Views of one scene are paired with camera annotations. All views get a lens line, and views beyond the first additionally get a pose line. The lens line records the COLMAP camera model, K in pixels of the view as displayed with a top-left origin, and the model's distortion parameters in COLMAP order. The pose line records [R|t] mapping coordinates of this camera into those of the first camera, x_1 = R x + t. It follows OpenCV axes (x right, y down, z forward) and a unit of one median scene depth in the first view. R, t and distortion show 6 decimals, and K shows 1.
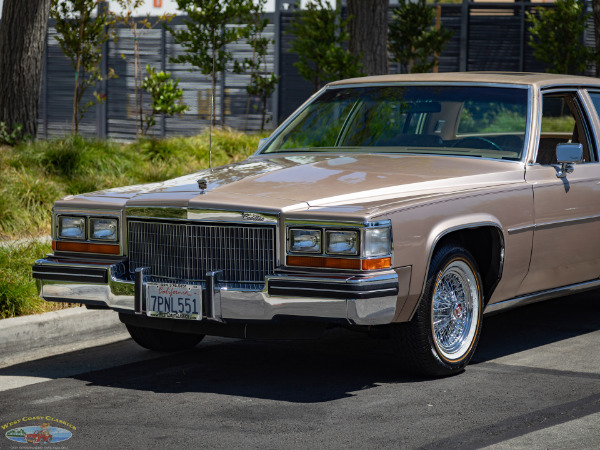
lens RADIAL K [[2013.5, 0, 300.0], [0, 2013.5, 225.0], [0, 0, 1]] dist [0.011990, 0.476374]
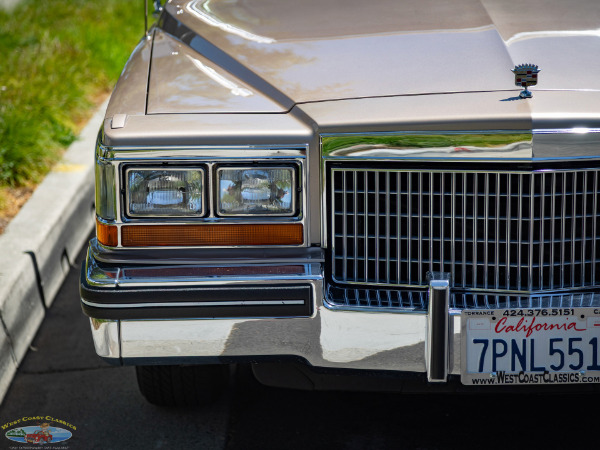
lens RADIAL K [[2013.5, 0, 300.0], [0, 2013.5, 225.0], [0, 0, 1]] dist [0.011990, 0.476374]
pose [[0.843999, -0.115636, 0.523730, -0.304596], [0.056230, 0.990178, 0.128009, -0.043784], [-0.533389, -0.078590, 0.842212, 0.596837]]
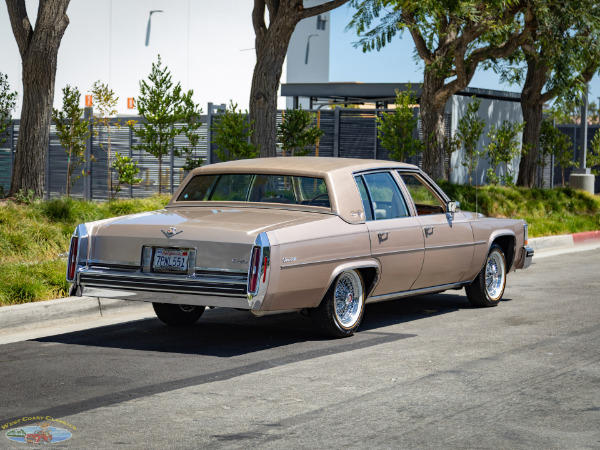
lens RADIAL K [[1528.6, 0, 300.0], [0, 1528.6, 225.0], [0, 0, 1]] dist [0.006258, 0.115354]
pose [[0.999292, -0.001989, 0.037559, 0.037088], [0.003130, 0.999535, -0.030329, 0.021307], [-0.037481, 0.030425, 0.998834, -0.300776]]
